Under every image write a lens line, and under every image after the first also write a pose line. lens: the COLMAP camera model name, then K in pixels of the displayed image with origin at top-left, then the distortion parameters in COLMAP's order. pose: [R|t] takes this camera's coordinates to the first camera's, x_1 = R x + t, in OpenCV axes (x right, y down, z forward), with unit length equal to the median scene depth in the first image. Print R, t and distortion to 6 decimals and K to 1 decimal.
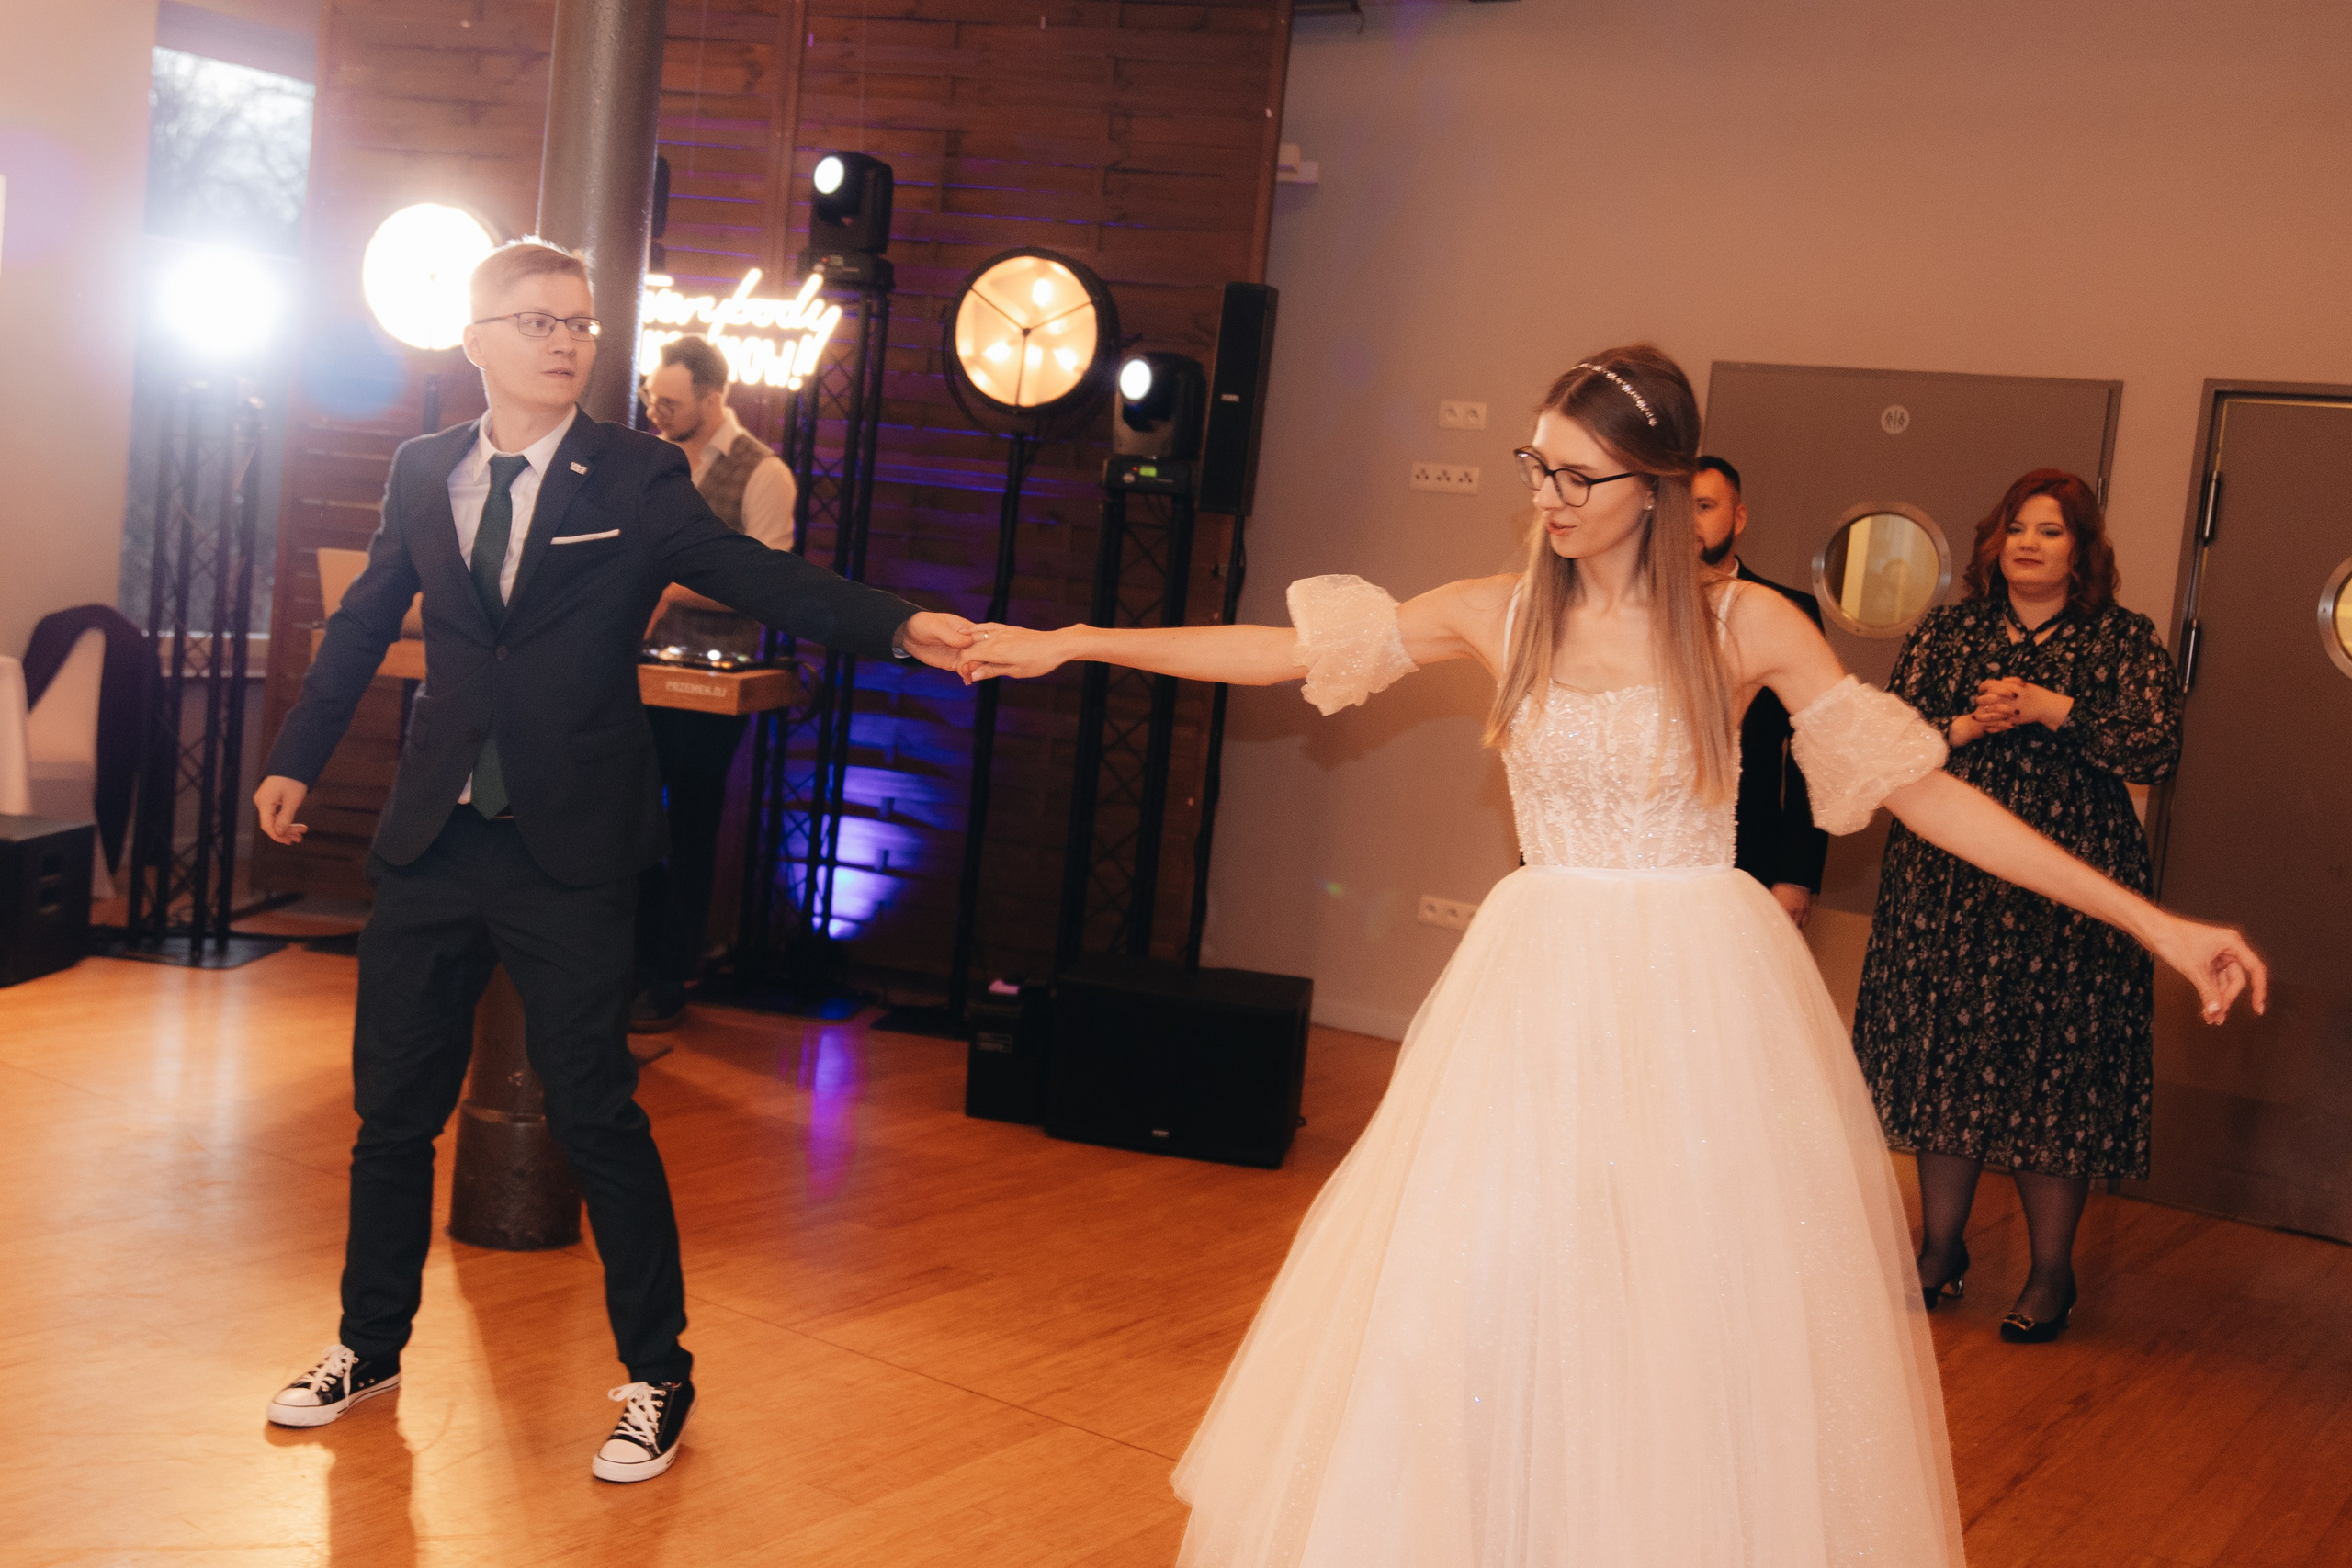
lens RADIAL K [[2794.5, 0, 1174.7], [0, 2794.5, 789.9], [0, 0, 1]] dist [-0.056551, 0.000000]
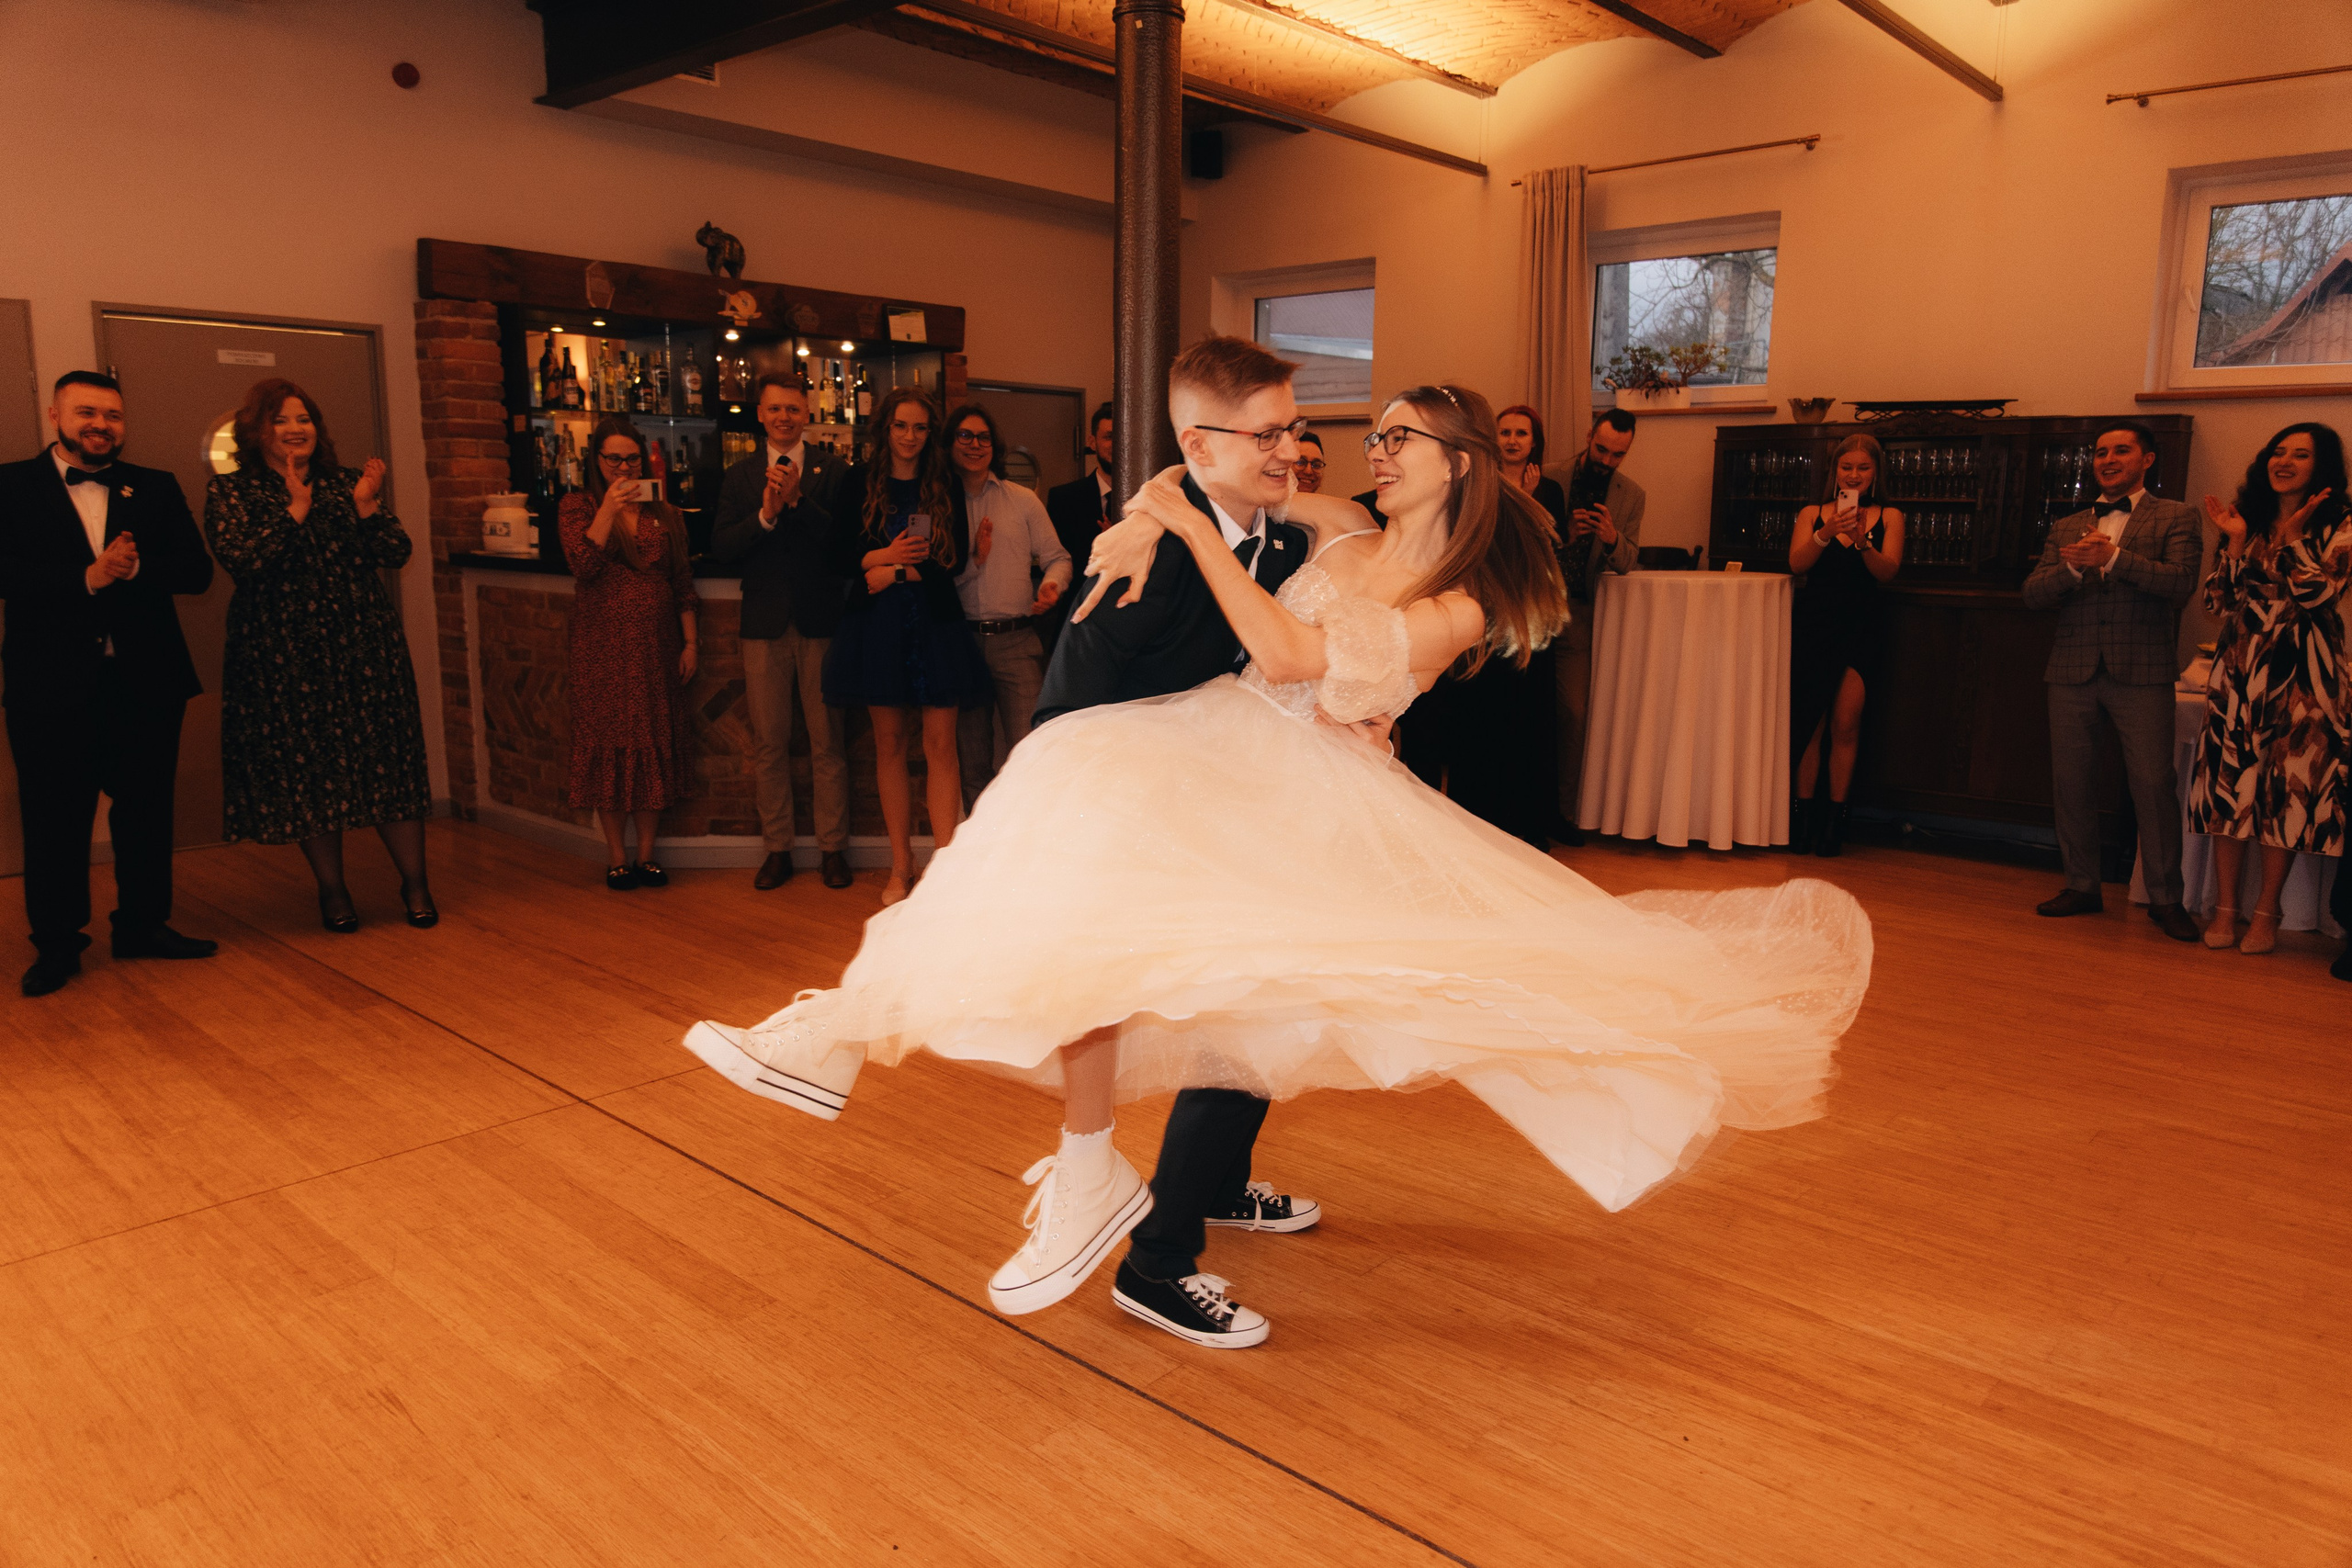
lens RADIAL K [[1598.0, 0, 1175.5], [0, 1598.0, 777.6], [0, 0, 1]] dist [-0.002233, -0.000790]
pose [[0.139398, -0.274470, 0.951438, -0.337798], [0.096517, 0.960010, 0.262802, -0.057485], [-0.985522, 0.055196, 0.160314, 0.249449]]
